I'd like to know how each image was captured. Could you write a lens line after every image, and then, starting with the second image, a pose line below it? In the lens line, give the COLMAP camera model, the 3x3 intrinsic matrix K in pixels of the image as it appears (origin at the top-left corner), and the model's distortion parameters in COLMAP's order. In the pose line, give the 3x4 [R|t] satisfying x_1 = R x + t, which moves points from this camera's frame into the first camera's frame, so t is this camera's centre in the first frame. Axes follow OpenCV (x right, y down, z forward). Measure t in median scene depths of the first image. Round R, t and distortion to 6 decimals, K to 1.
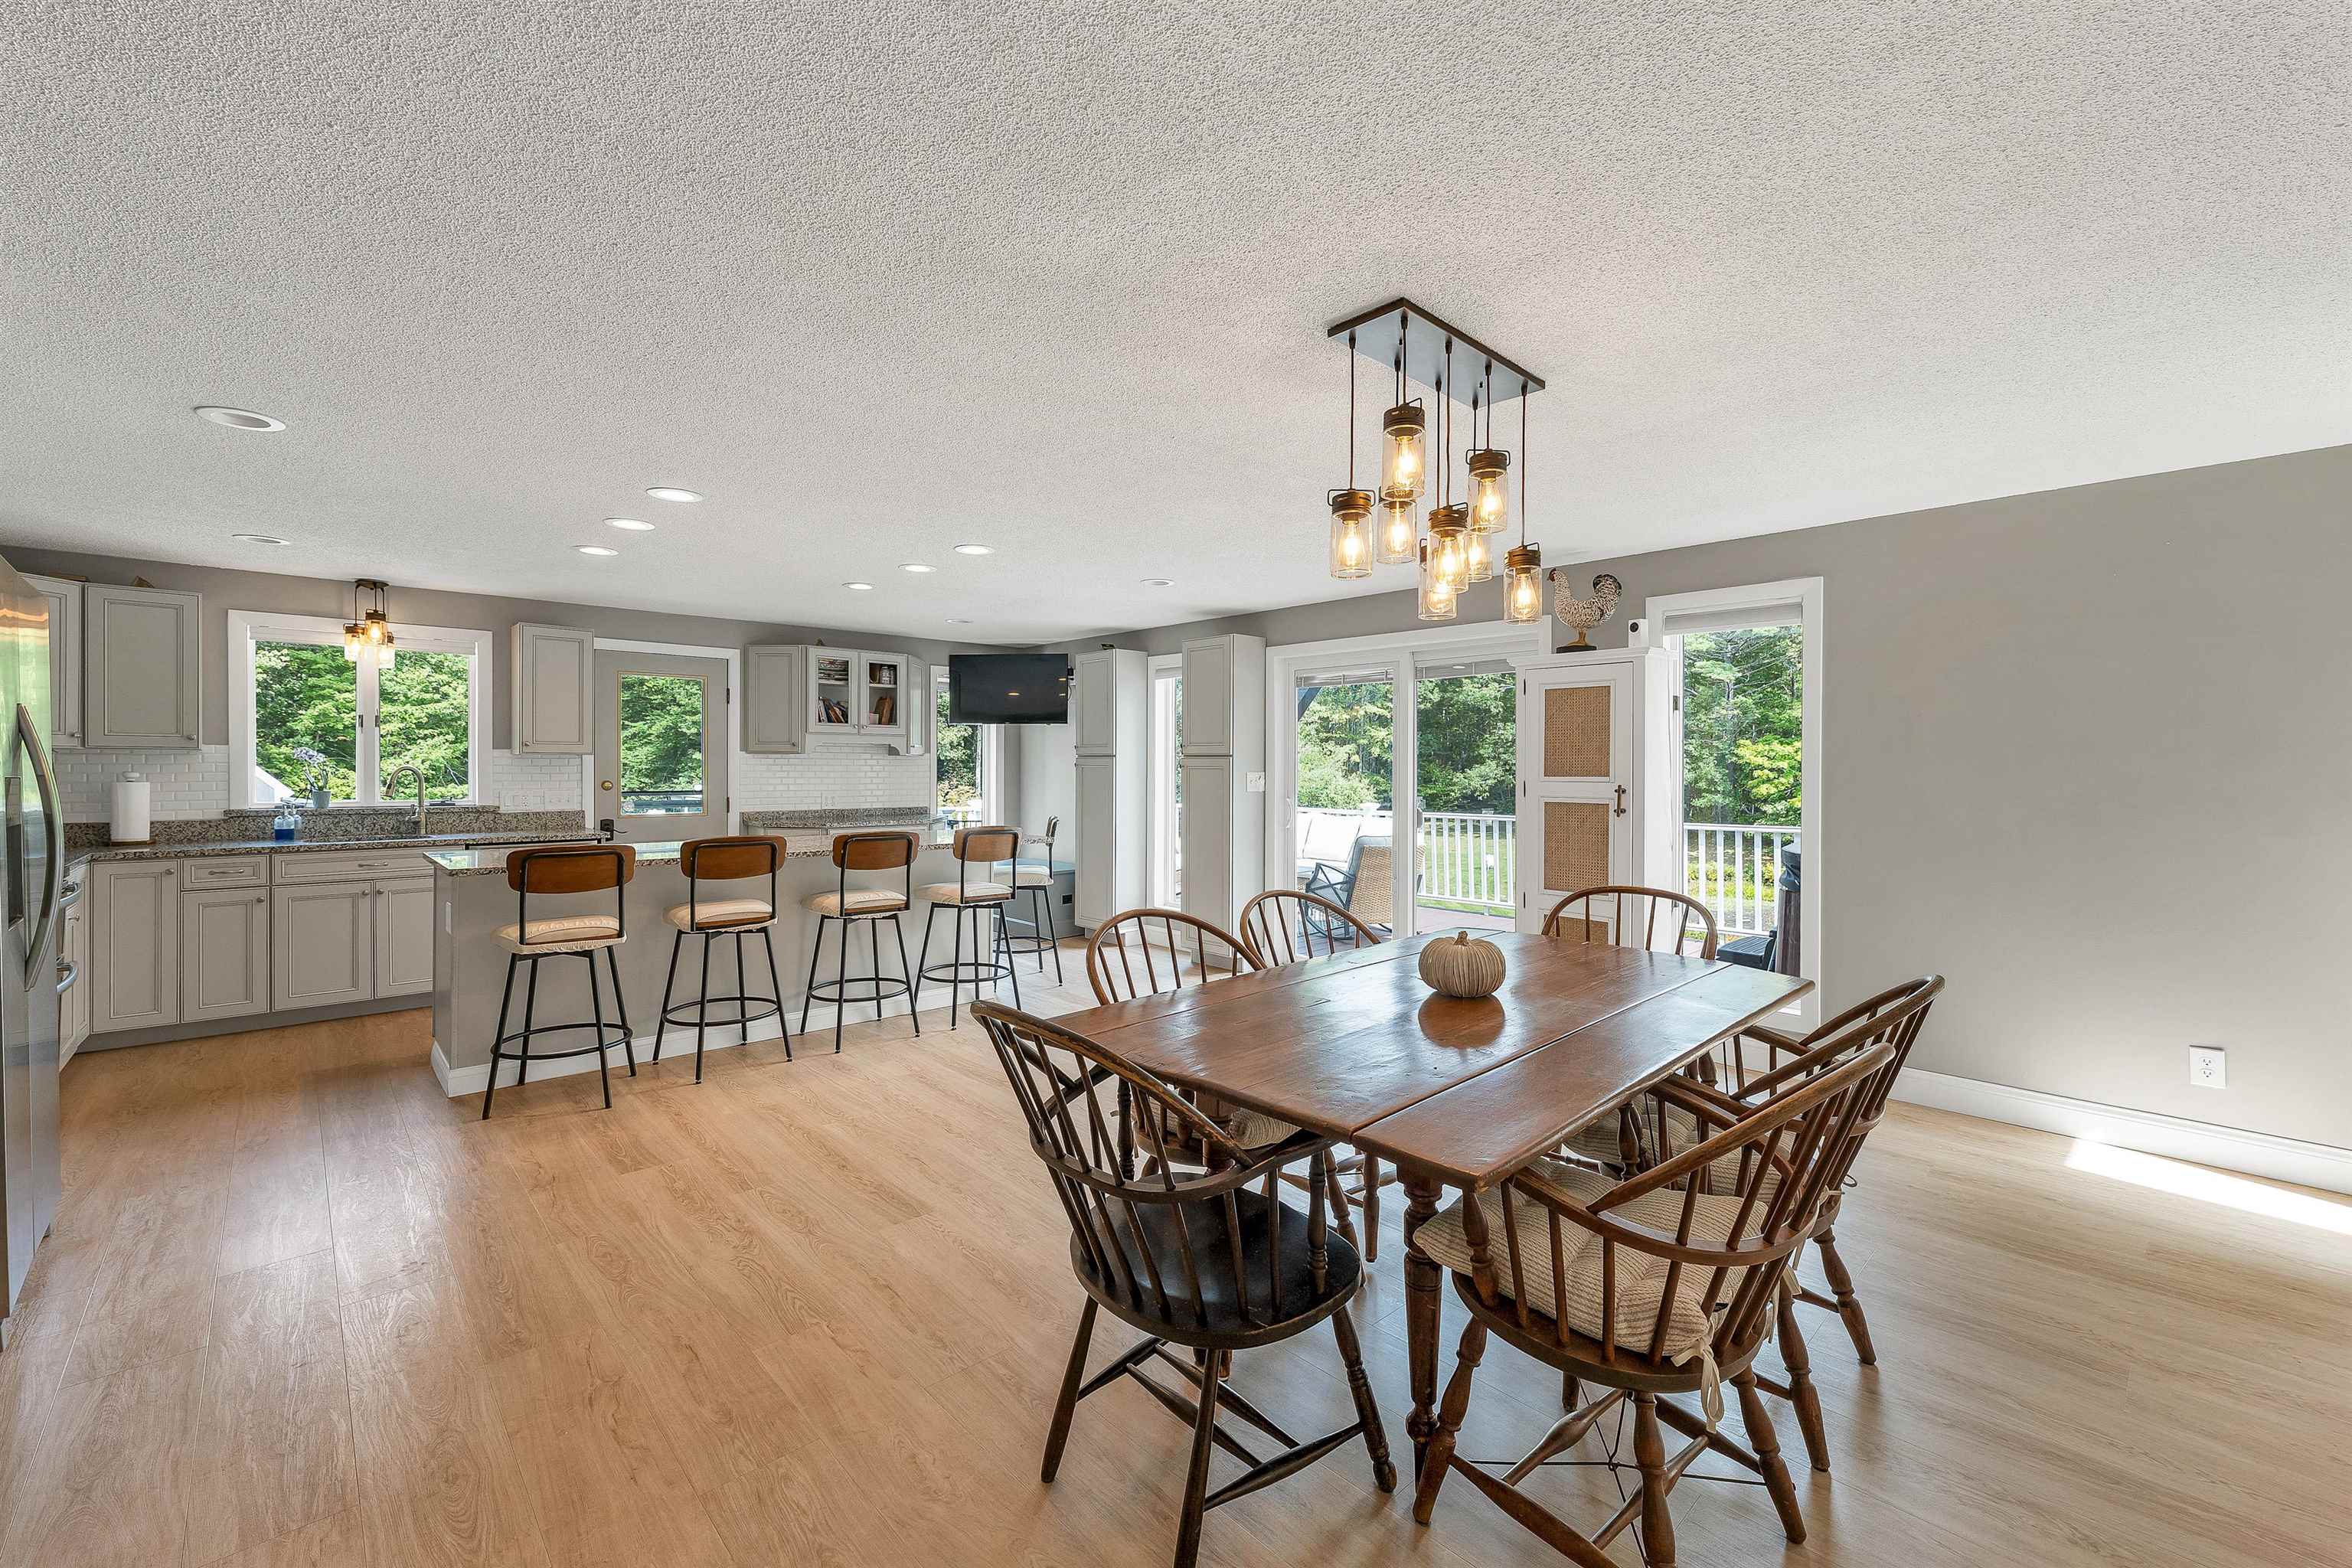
lens RADIAL K [[964.3, 0, 1180.1], [0, 964.3, 763.4], [0, 0, 1]] dist [0.001661, 0.000143]
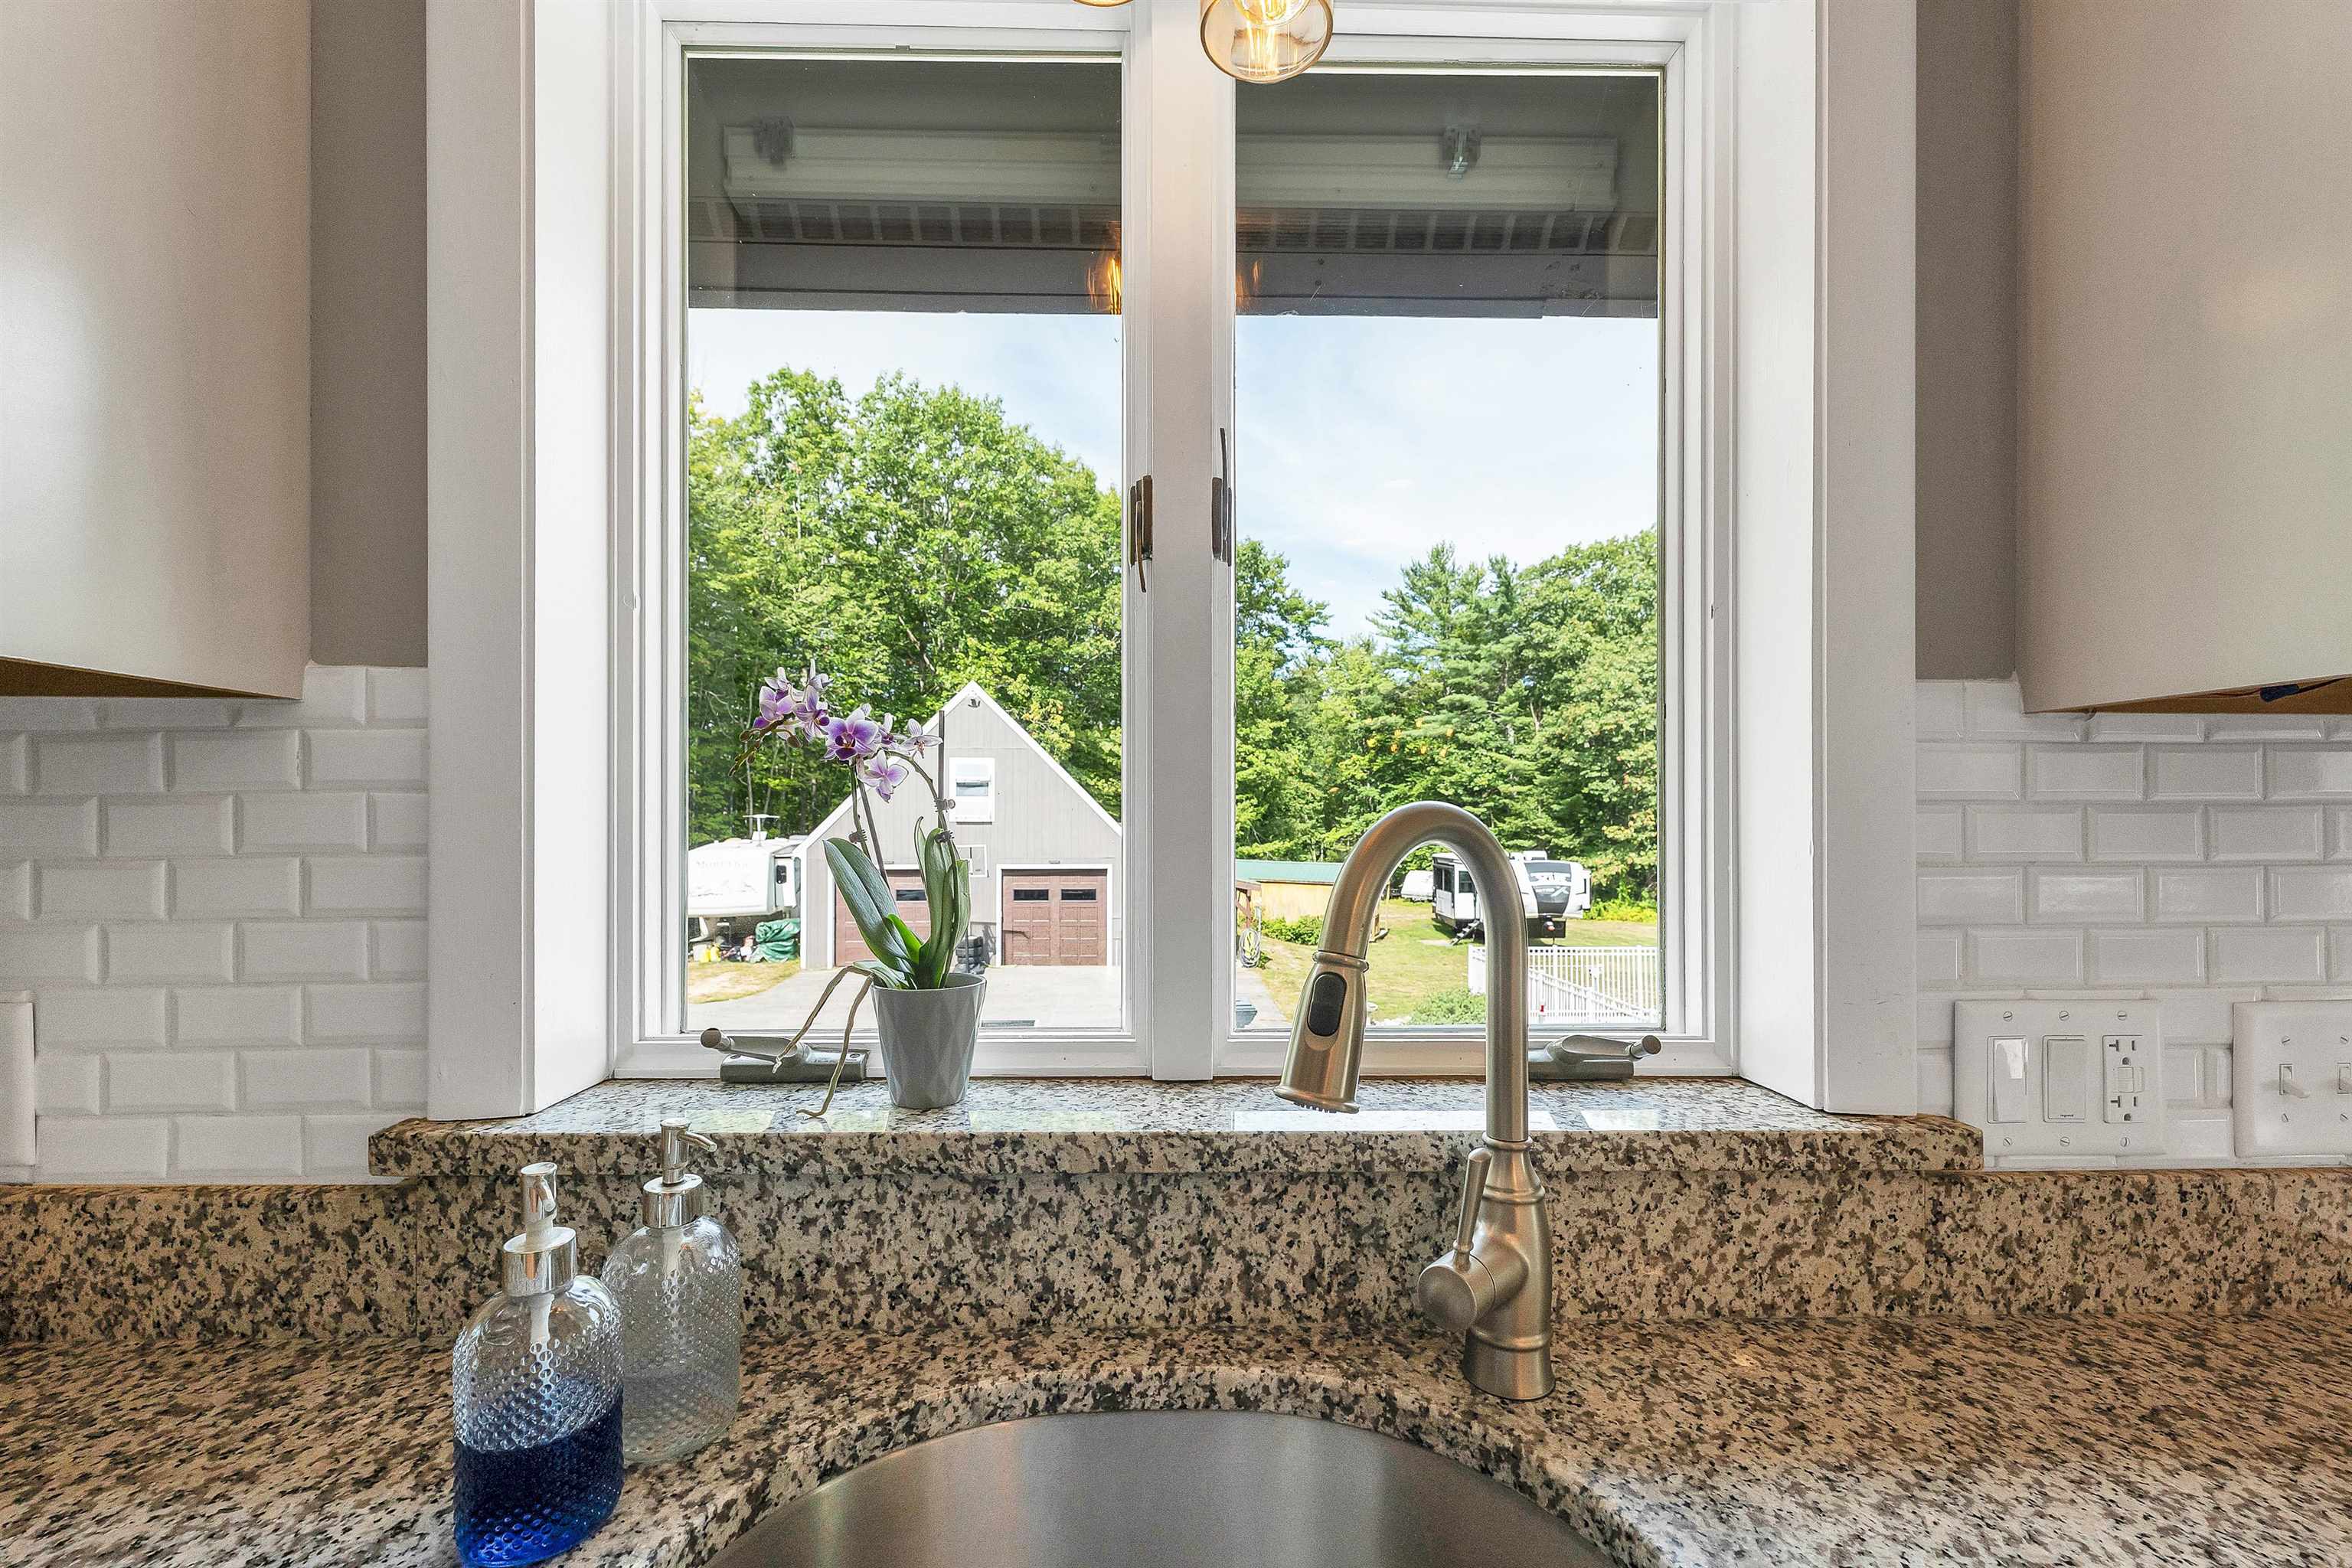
lens RADIAL K [[977.1, 0, 1184.1], [0, 977.1, 809.1], [0, 0, 1]] dist [0.001274, 0.000186]
pose [[0.756237, -0.012687, -0.654174, -0.575170], [0.002315, 0.999858, -0.016715, 0.004026], [0.654293, 0.011126, 0.756159, 0.688217]]
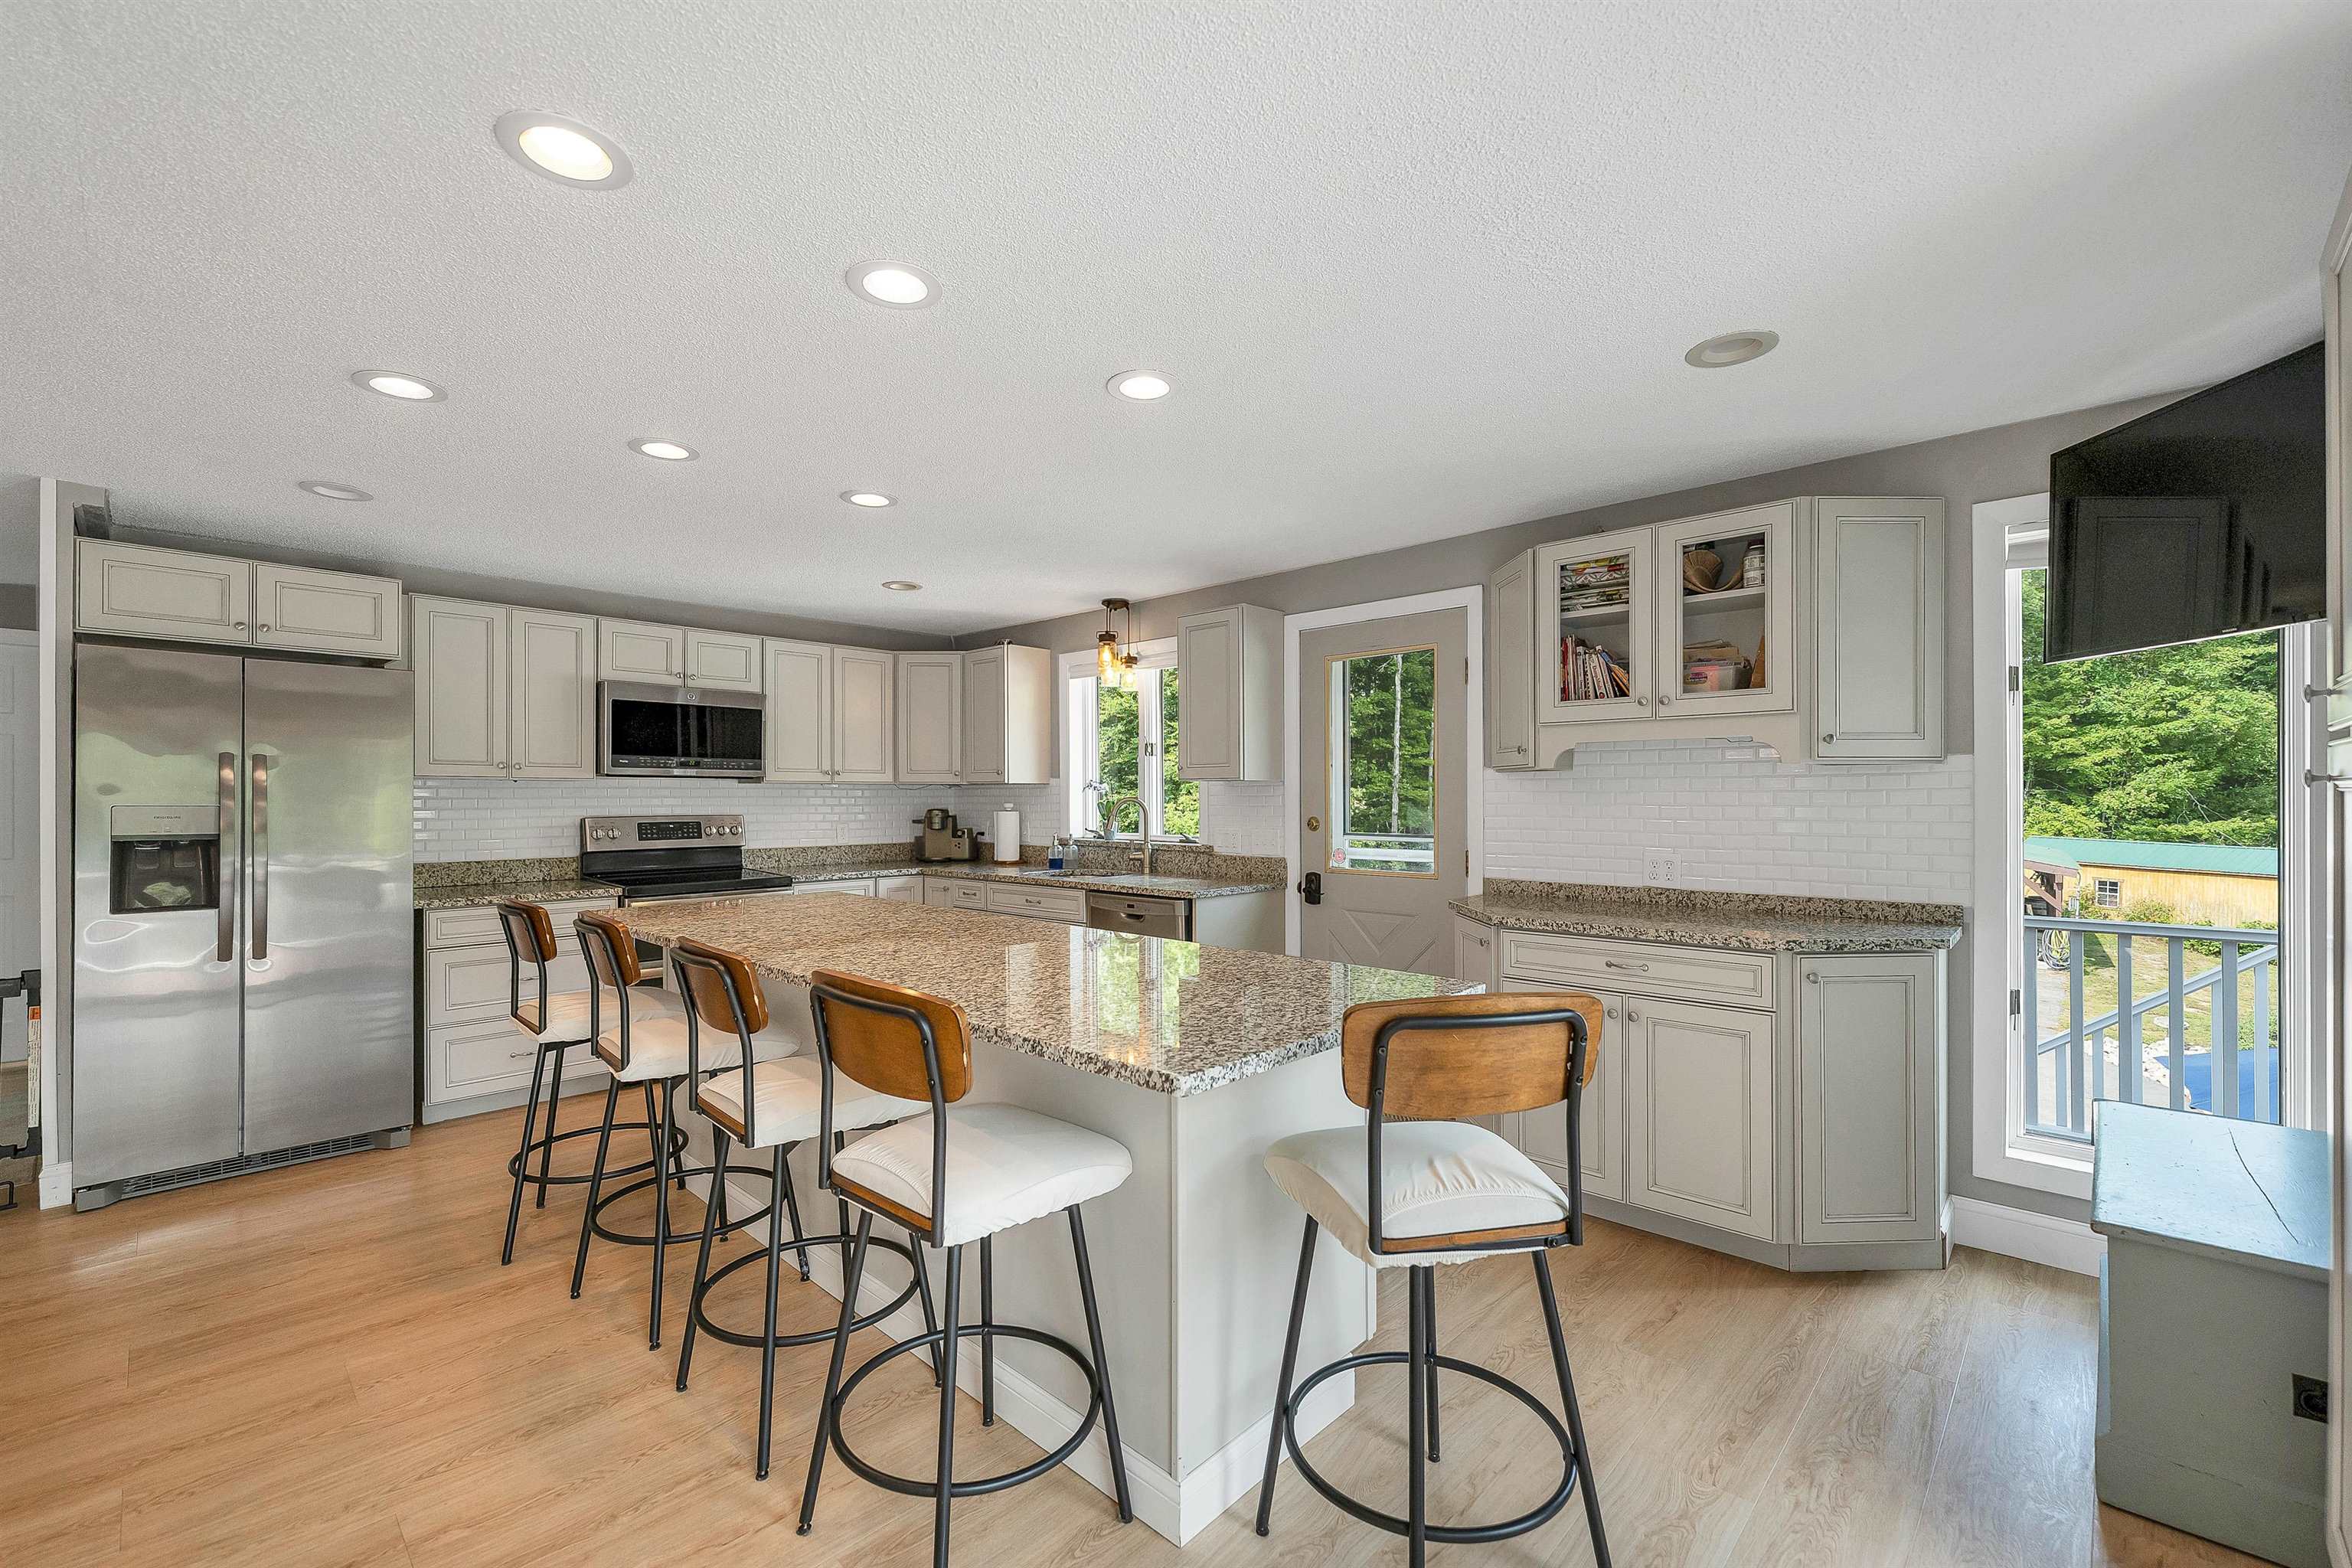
lens RADIAL K [[977.1, 0, 1184.1], [0, 977.1, 809.1], [0, 0, 1]] dist [0.001274, 0.000186]
pose [[0.058635, 0.007049, -0.998255, 0.090864], [0.005963, 0.999955, 0.007411, 0.005431], [0.998262, -0.006387, 0.058590, 0.763679]]
